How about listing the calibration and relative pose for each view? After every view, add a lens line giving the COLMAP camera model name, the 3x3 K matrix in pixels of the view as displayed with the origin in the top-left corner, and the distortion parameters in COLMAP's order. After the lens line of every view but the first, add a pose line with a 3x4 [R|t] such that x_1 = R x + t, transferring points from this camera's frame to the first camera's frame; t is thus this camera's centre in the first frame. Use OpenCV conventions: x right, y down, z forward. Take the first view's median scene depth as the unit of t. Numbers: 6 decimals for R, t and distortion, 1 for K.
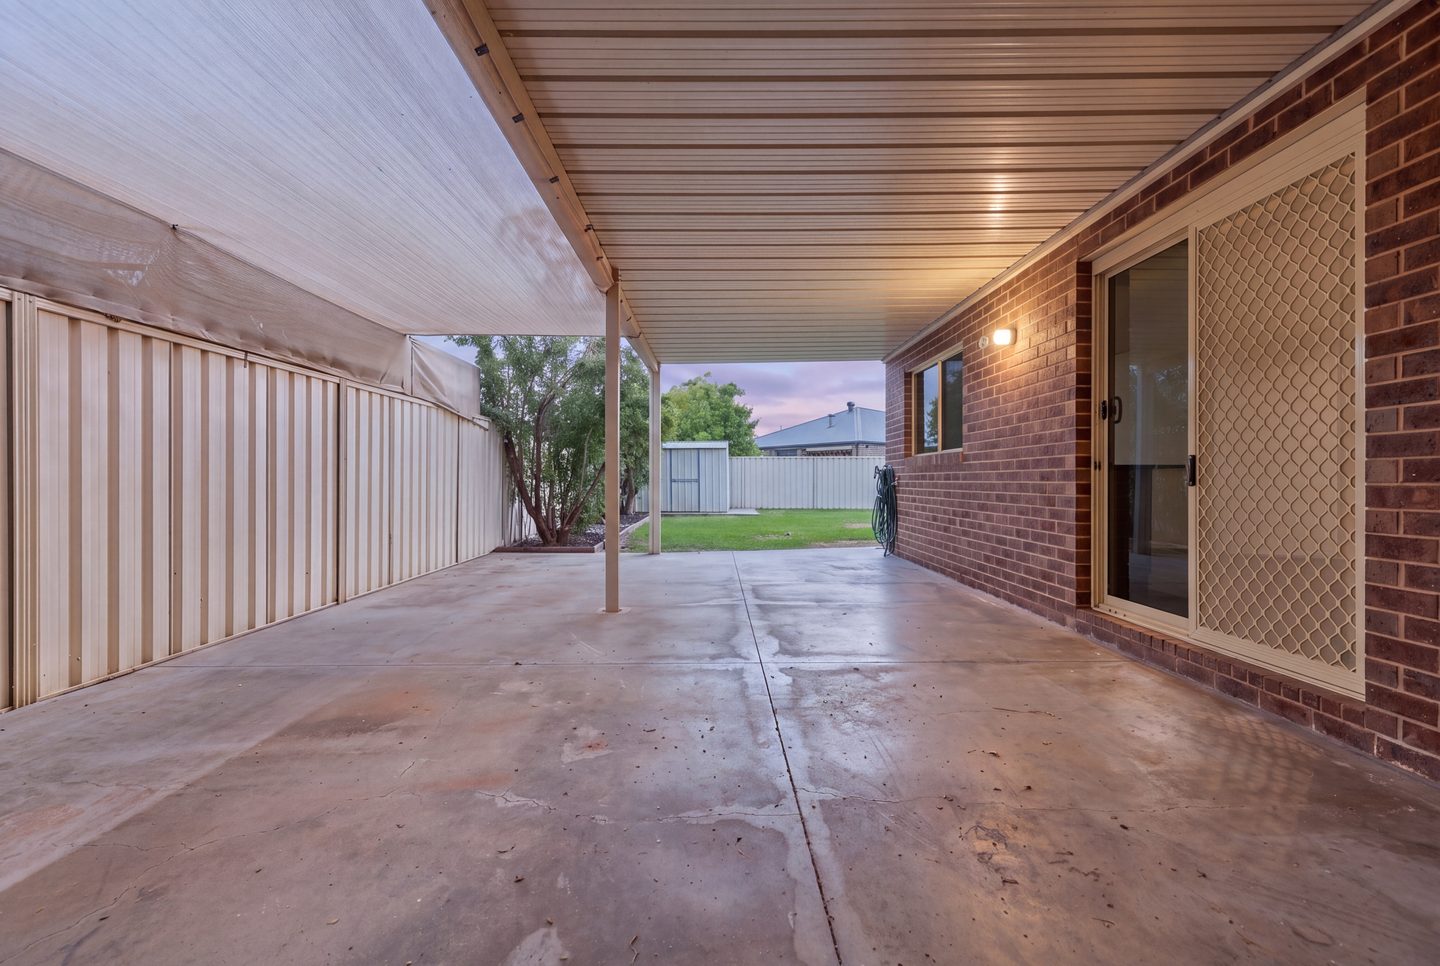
lens RADIAL K [[651.7, 0, 722.8], [0, 651.7, 484.9], [0, 0, 1]] dist [0.000560, -0.000092]
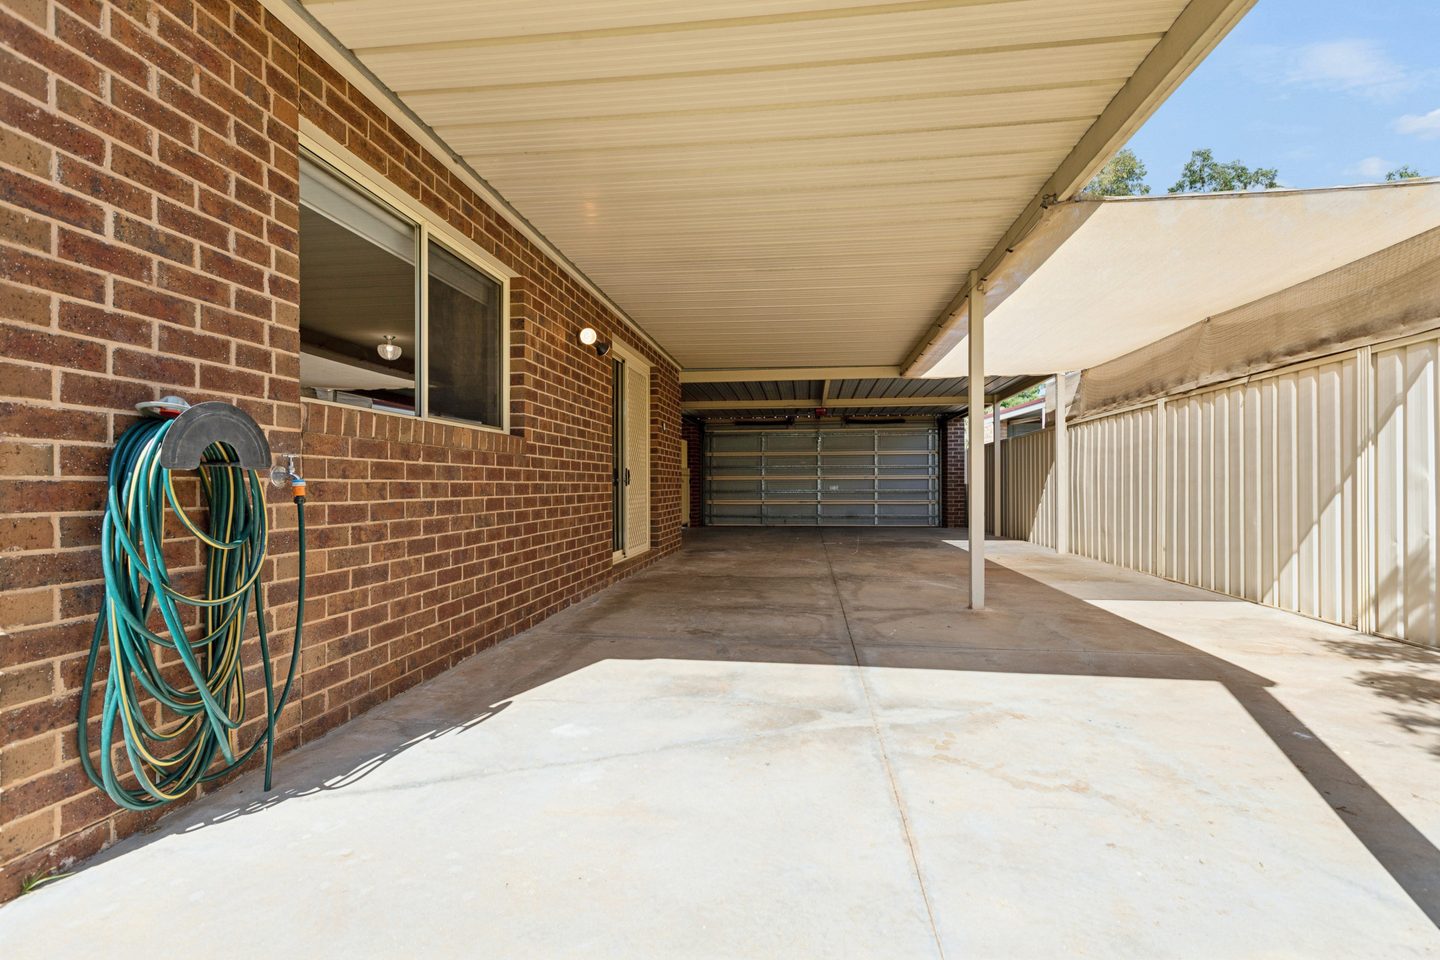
lens RADIAL K [[651.7, 0, 724.5], [0, 651.7, 482.3], [0, 0, 1]] dist [0.000560, -0.000092]
pose [[-0.990132, 0.004505, 0.140067, 0.081522], [0.005129, 0.999978, 0.004093, -0.008815], [-0.140045, 0.004771, -0.990134, 2.138168]]
